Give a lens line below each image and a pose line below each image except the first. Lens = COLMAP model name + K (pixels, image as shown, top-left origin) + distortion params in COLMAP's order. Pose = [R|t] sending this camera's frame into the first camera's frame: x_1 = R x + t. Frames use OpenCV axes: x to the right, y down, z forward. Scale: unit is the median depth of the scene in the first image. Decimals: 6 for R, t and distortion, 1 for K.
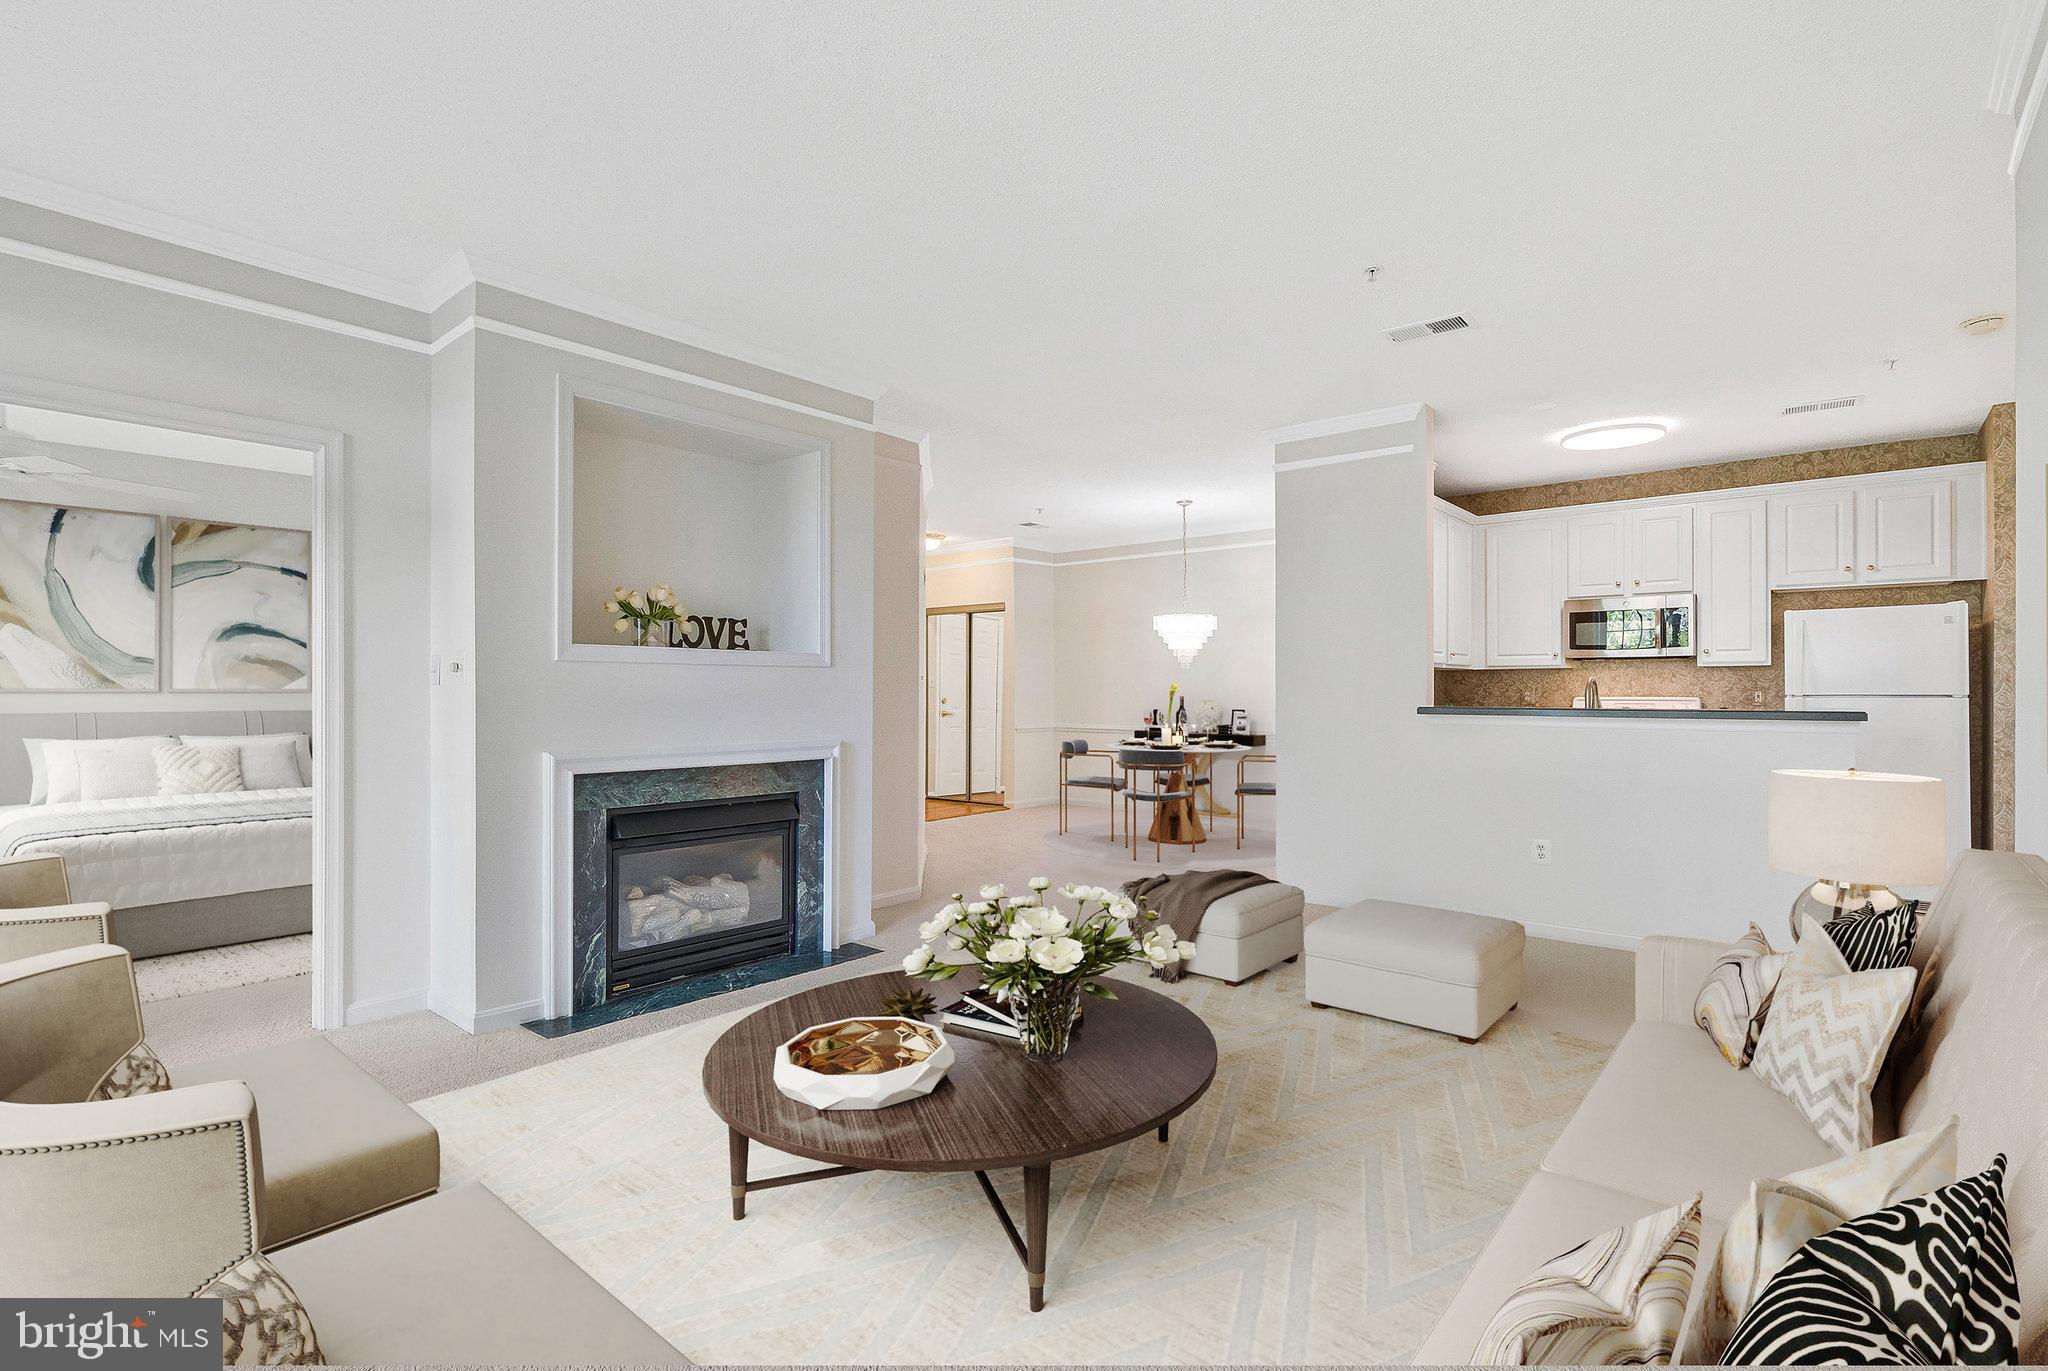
lens RADIAL K [[948.6, 0, 1079.2], [0, 948.6, 700.2], [0, 0, 1]] dist [-0.009202, -0.000051]
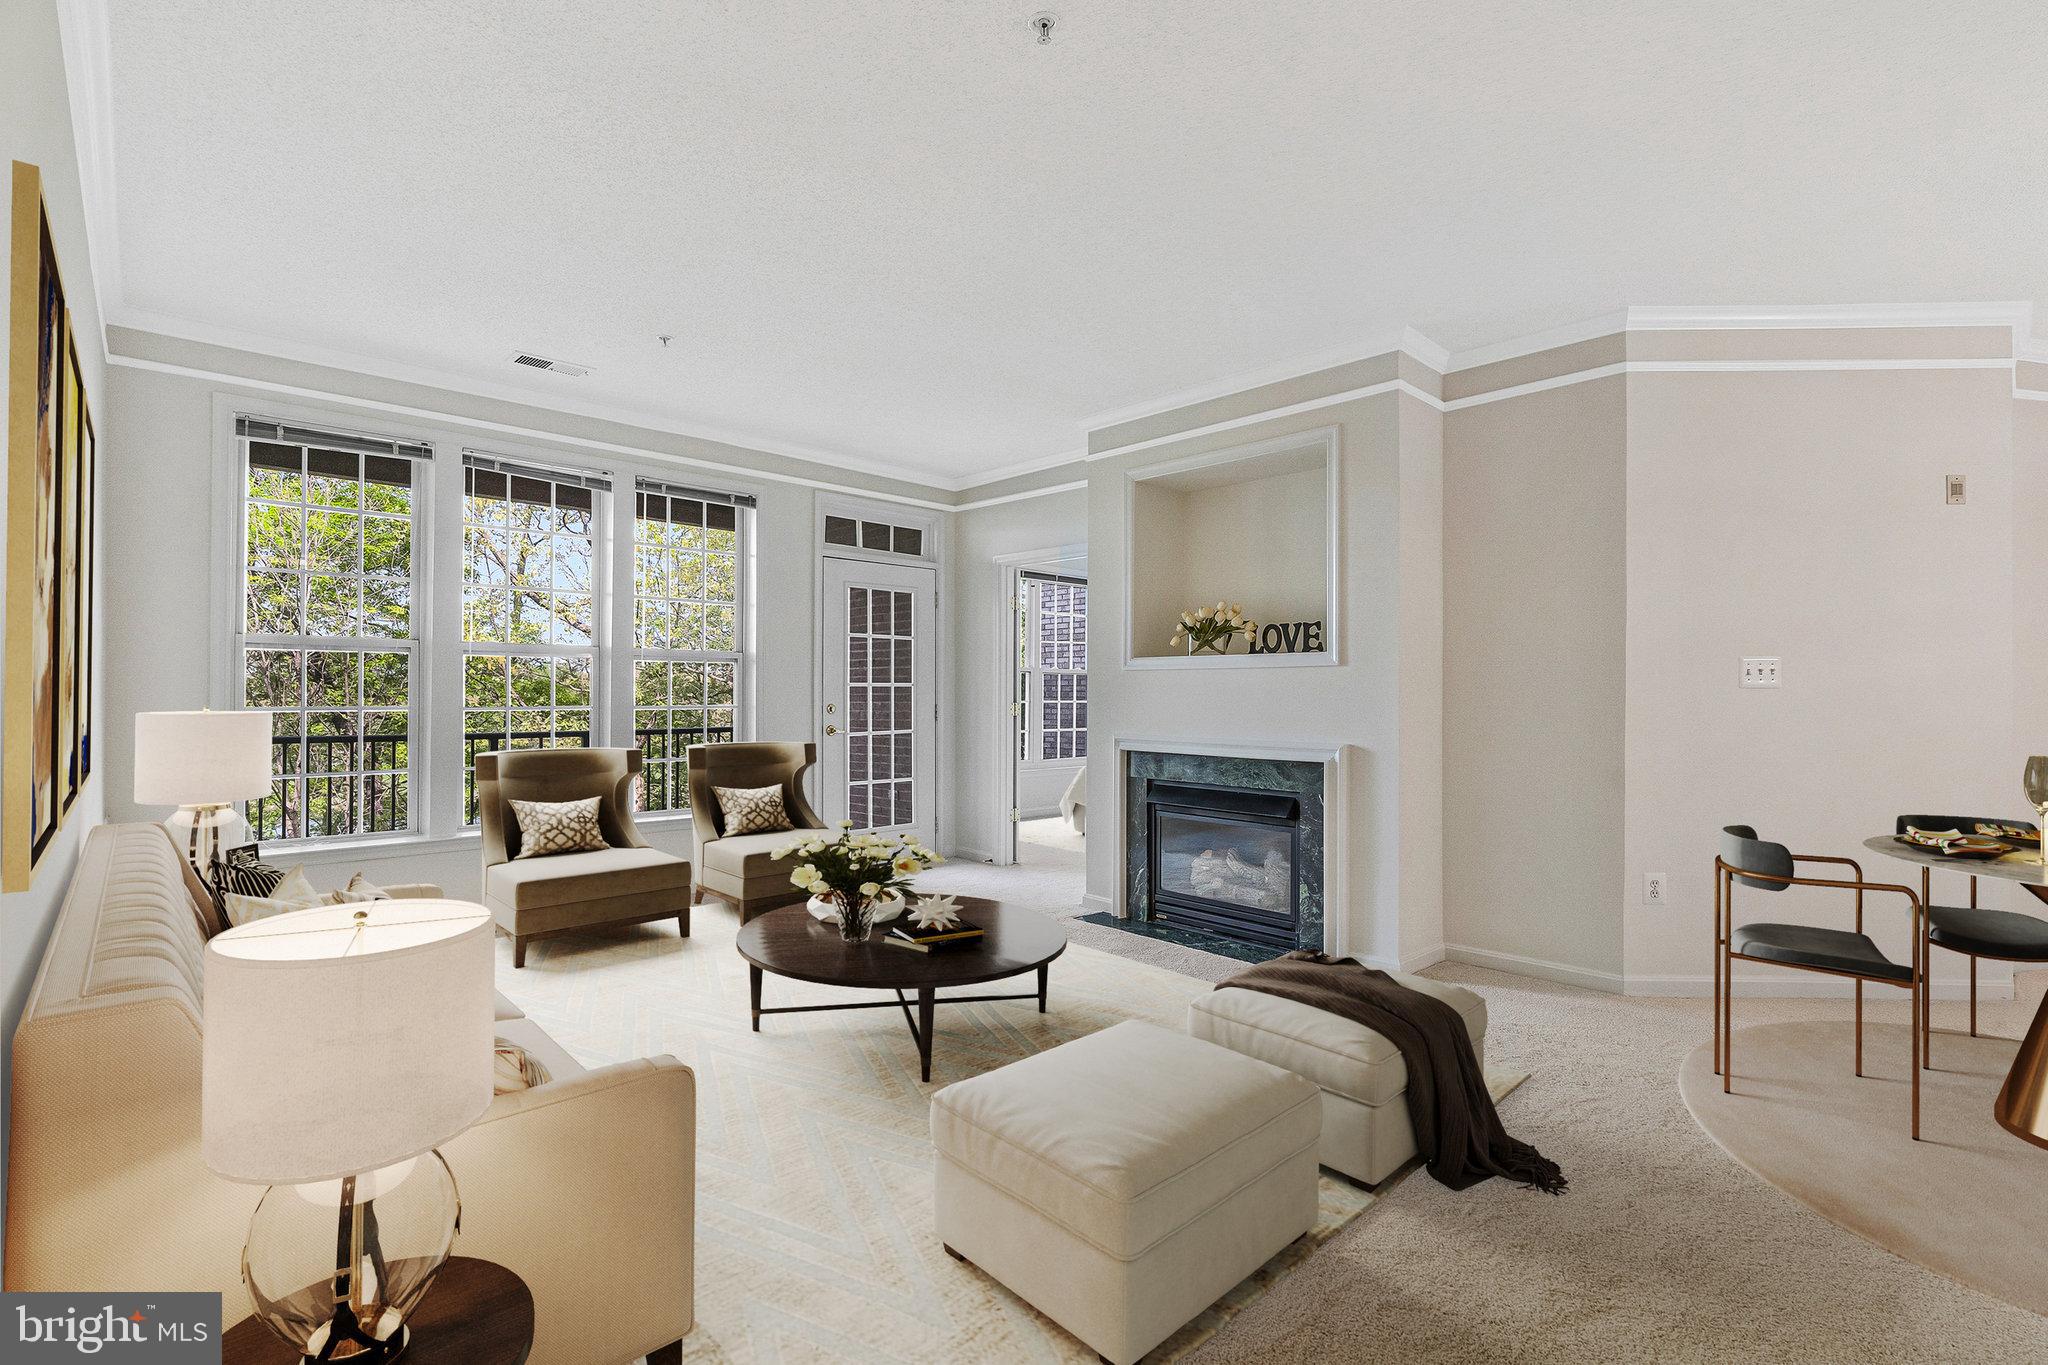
lens RADIAL K [[948.6, 0, 1011.8], [0, 948.6, 688.0], [0, 0, 1]] dist [-0.009202, -0.000051]
pose [[-0.145496, -0.007493, -0.989330, 0.732572], [-0.010021, 0.999931, -0.006100, -0.003907], [0.989308, 0.009026, -0.145561, 0.842254]]
